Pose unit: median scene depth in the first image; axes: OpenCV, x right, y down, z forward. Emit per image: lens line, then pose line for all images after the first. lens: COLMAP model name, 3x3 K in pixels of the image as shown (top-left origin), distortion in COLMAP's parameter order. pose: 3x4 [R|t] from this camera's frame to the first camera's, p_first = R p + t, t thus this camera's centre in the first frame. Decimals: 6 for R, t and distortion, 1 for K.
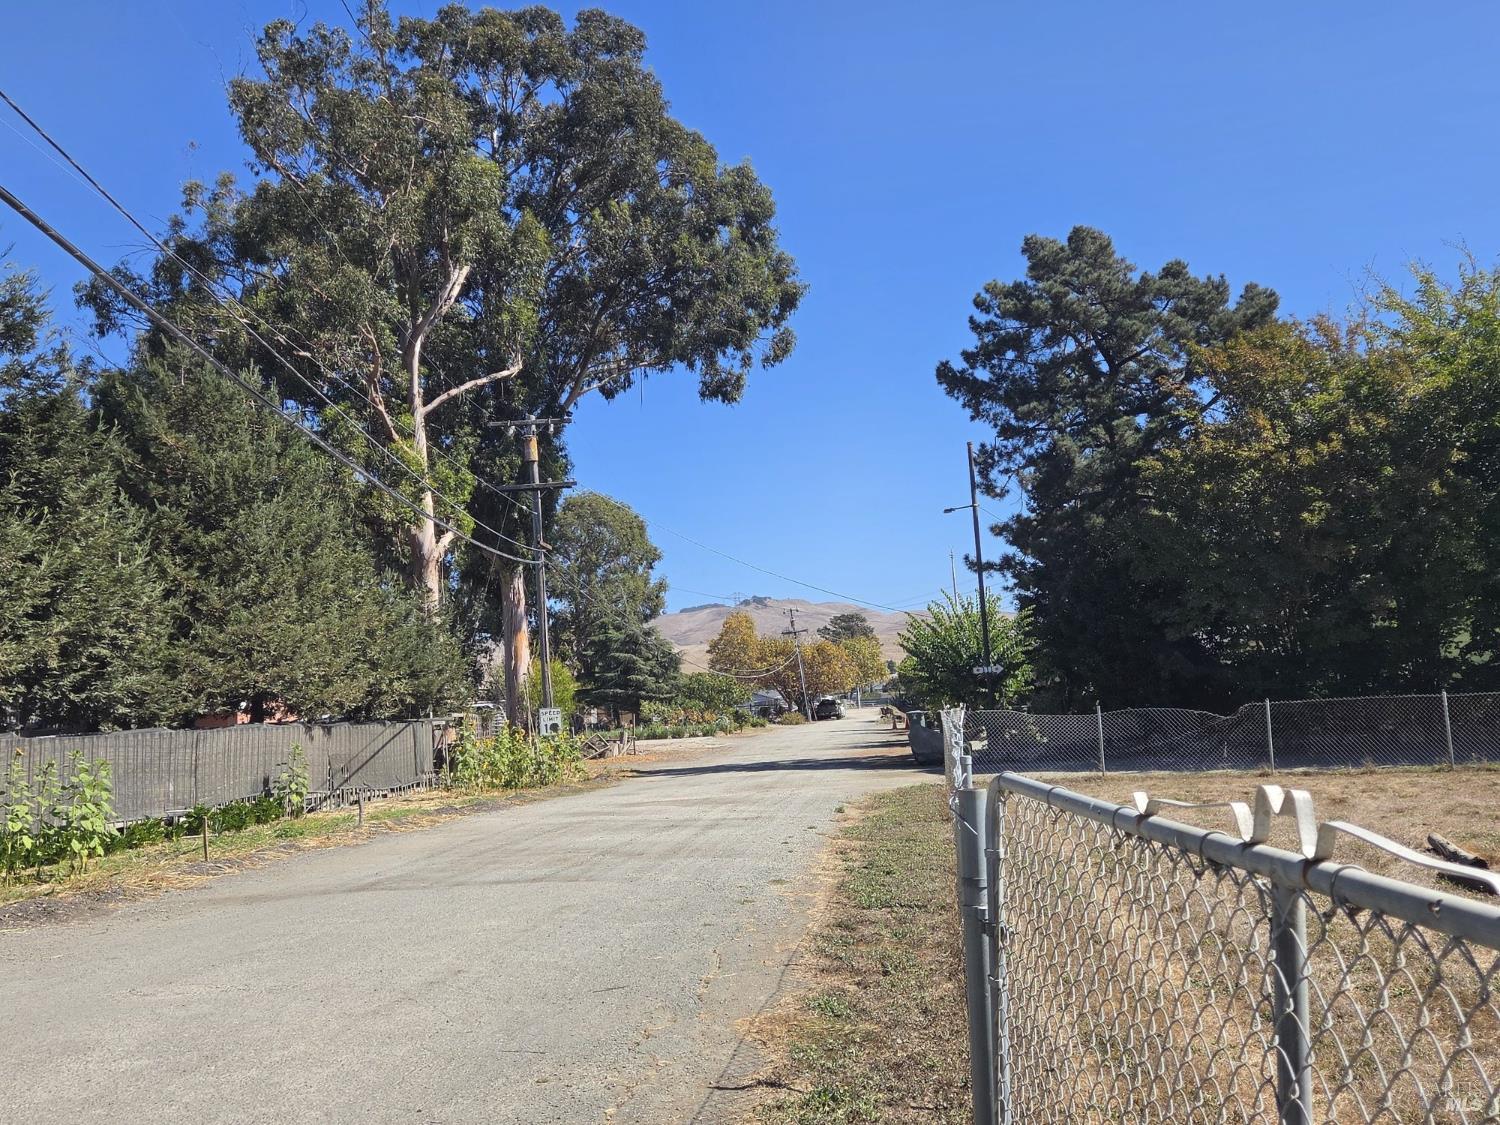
lens RADIAL K [[1446.0, 0, 746.2], [0, 1446.0, 562.5], [0, 0, 1]] dist [0.068044, 0.000000]
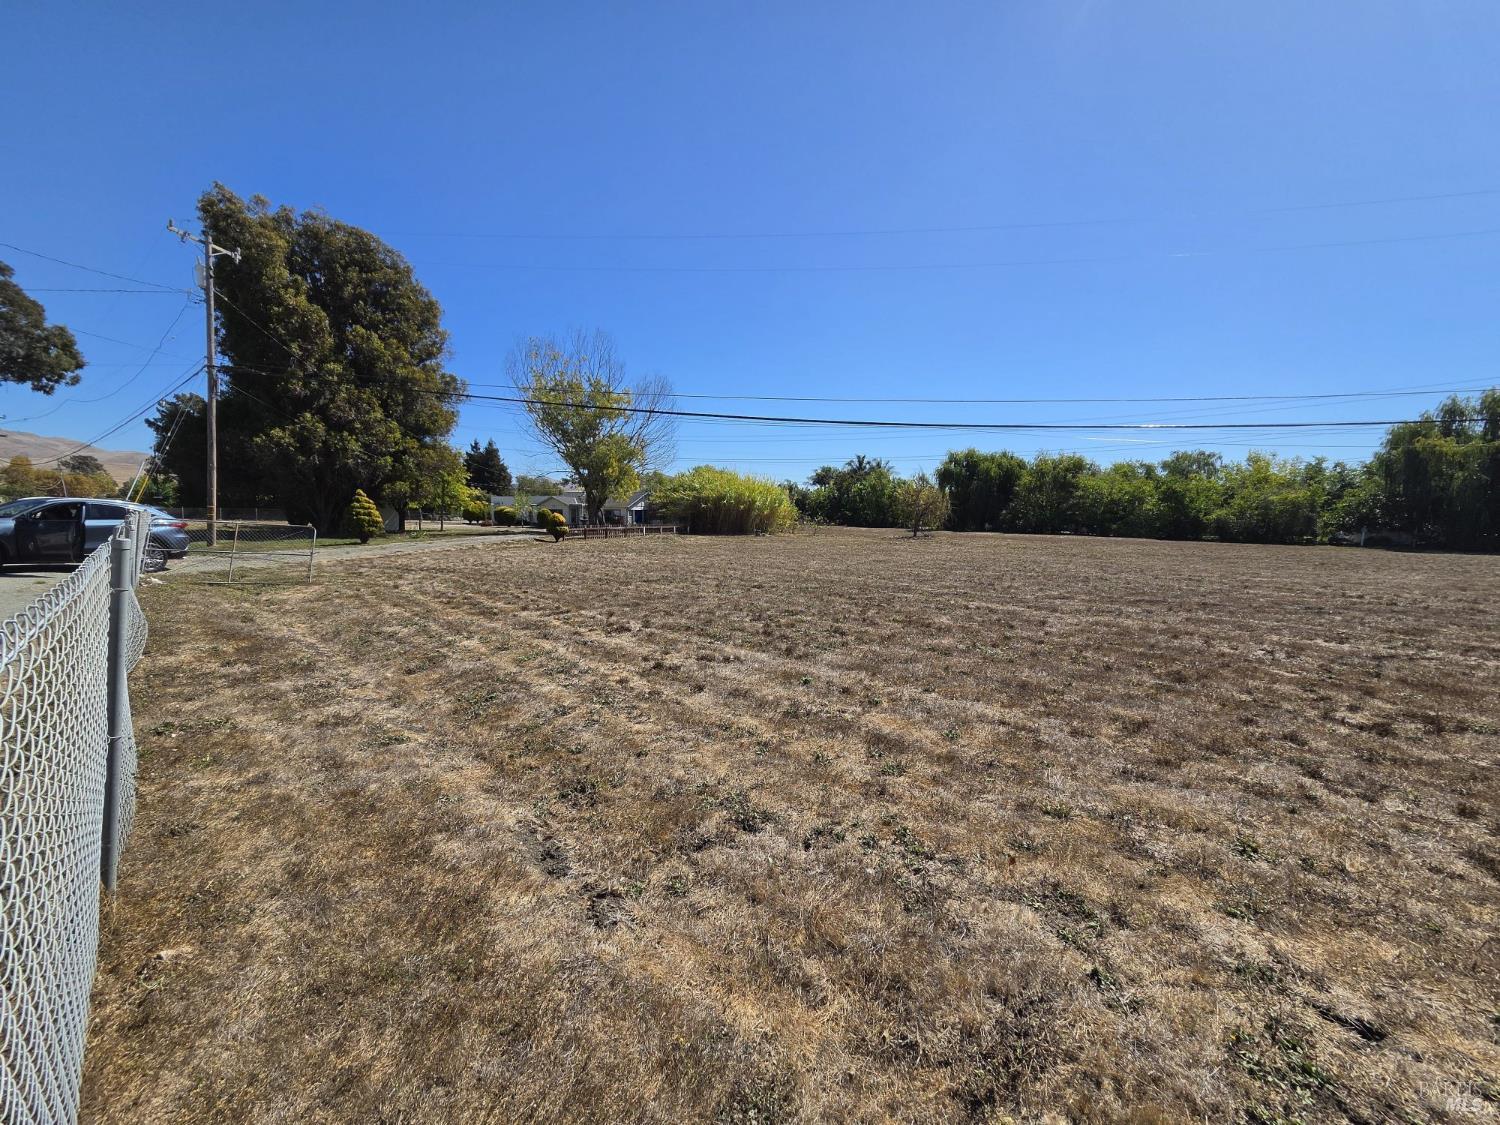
lens RADIAL K [[616.4, 0, 753.8], [0, 616.4, 567.0], [0, 0, 1]] dist [-0.004149, -0.000560]
pose [[0.614760, 0.002906, 0.788709, -0.142638], [-0.132502, 0.986161, 0.099645, -0.106361], [-0.777505, -0.165763, 0.606637, -1.174454]]
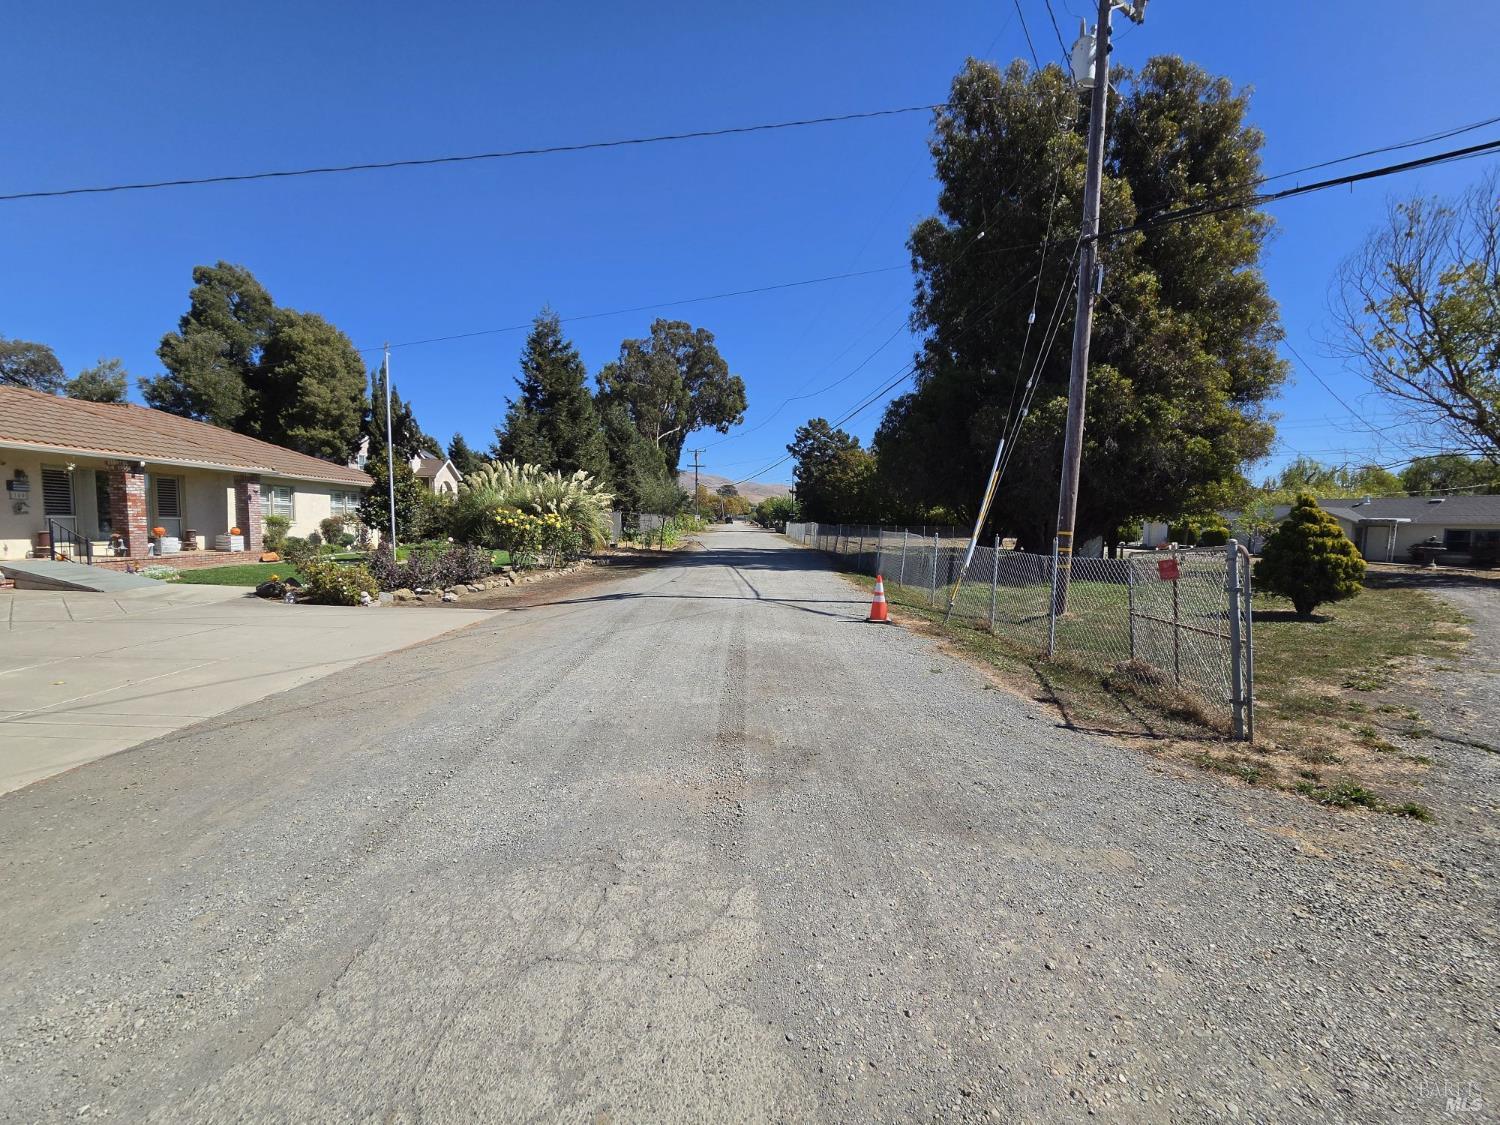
lens RADIAL K [[616.4, 0, 752.2], [0, 616.4, 562.7], [0, 0, 1]] dist [-0.004149, -0.000560]
pose [[0.988706, 0.068129, 0.133488, -0.170253], [-0.089485, 0.982863, 0.161161, -0.064742], [-0.120221, -0.171286, 0.977859, -0.762302]]
